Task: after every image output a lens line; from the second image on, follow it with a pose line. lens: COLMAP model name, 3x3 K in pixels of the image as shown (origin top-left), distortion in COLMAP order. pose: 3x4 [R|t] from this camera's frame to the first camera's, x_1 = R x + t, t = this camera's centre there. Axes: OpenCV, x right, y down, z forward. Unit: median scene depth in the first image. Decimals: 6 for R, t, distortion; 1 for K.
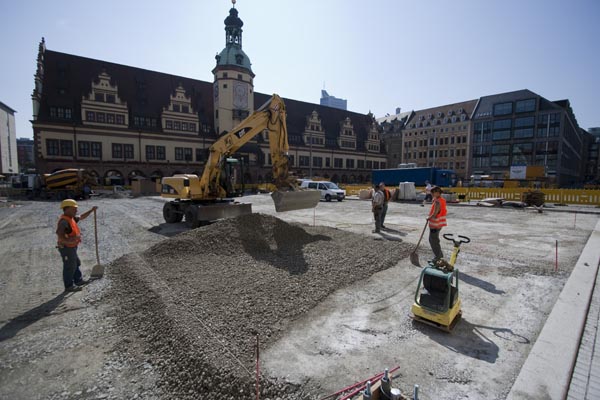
lens RADIAL K [[284.3, 0, 300.0], [0, 284.3, 200.0], [0, 0, 1]] dist [-0.003867, -0.000774]
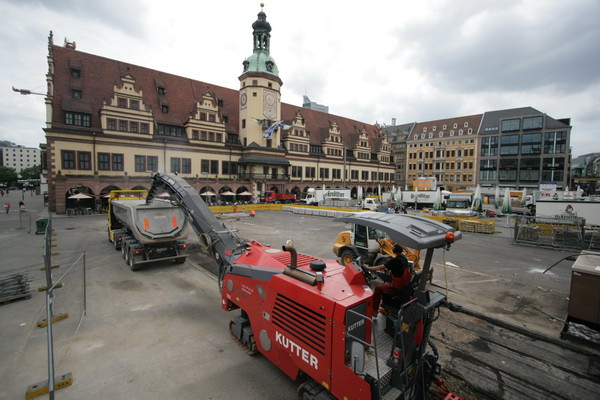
lens RADIAL K [[284.3, 0, 300.0], [0, 284.3, 200.0], [0, 0, 1]] dist [-0.003867, -0.000774]
pose [[0.995001, 0.002174, 0.099837, -0.200887], [-0.001006, 0.999930, -0.011752, -0.042526], [-0.099855, 0.011593, 0.994934, 0.060095]]
